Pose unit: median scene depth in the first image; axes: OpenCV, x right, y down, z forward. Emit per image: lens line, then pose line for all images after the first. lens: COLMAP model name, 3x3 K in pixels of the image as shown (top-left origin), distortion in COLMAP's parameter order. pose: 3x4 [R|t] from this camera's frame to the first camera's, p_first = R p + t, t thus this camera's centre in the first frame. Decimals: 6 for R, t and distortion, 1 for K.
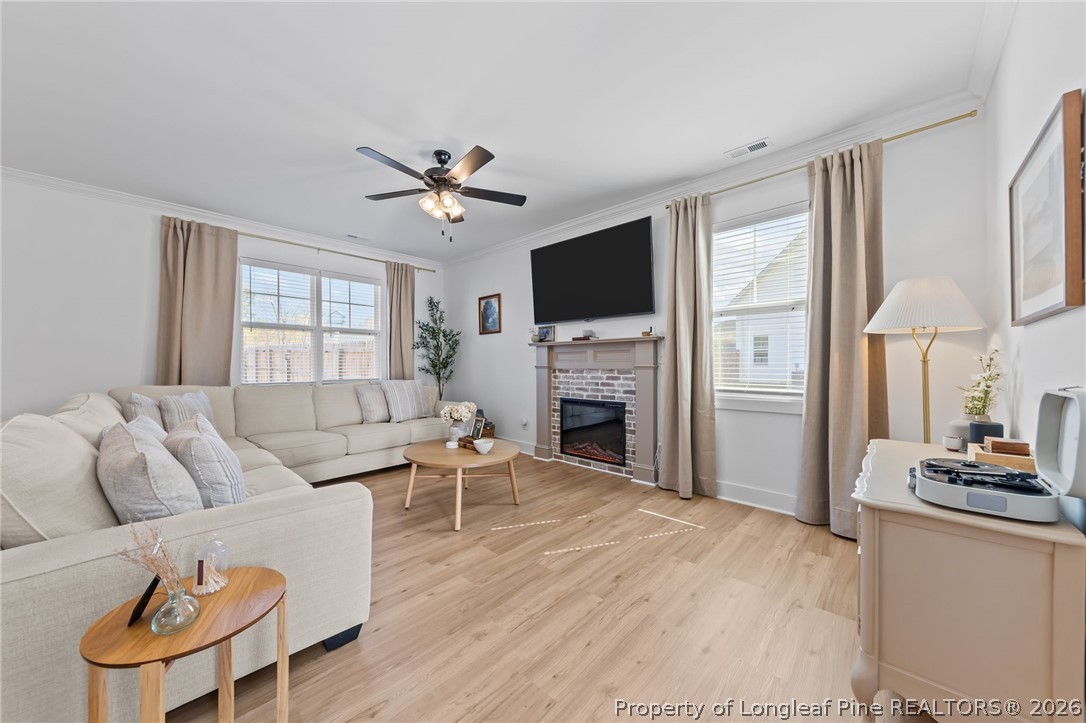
lens RADIAL K [[378.8, 0, 542.6], [0, 378.8, 365.4], [0, 0, 1]] dist [0.000521, 0.000046]
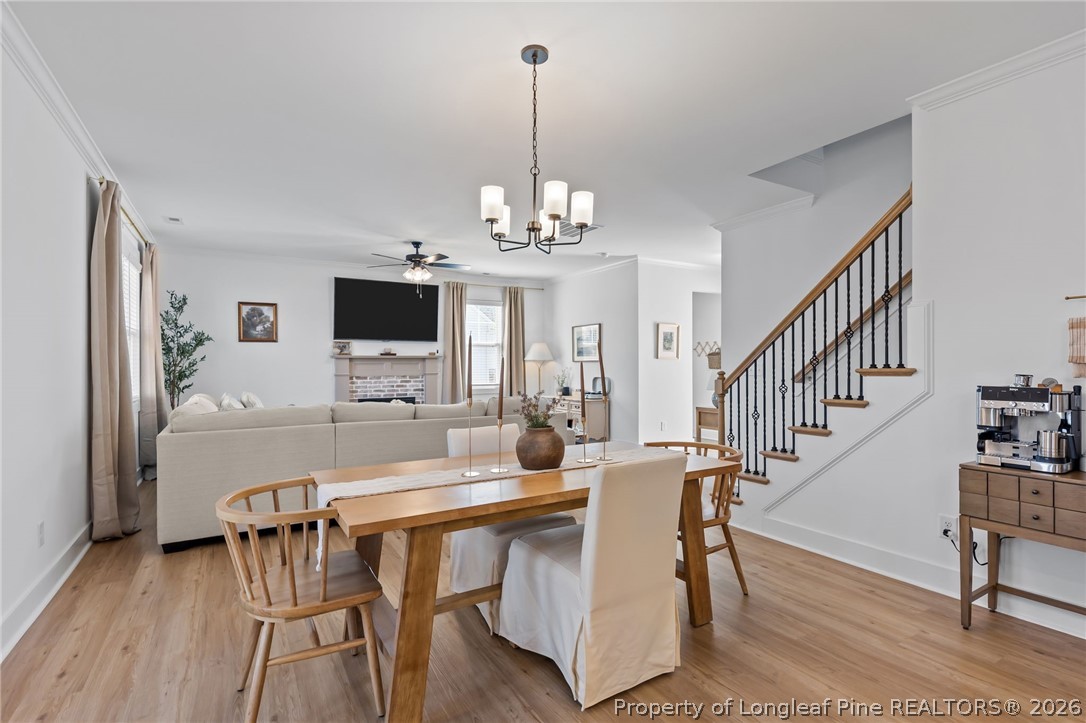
lens RADIAL K [[501.9, 0, 531.0], [0, 501.9, 363.4], [0, 0, 1]] dist [0.004118, -0.000309]
pose [[0.293956, 0.002045, 0.955817, -1.612556], [0.004960, 0.999981, -0.003665, -0.029117], [-0.955806, 0.005818, 0.293940, -0.058383]]
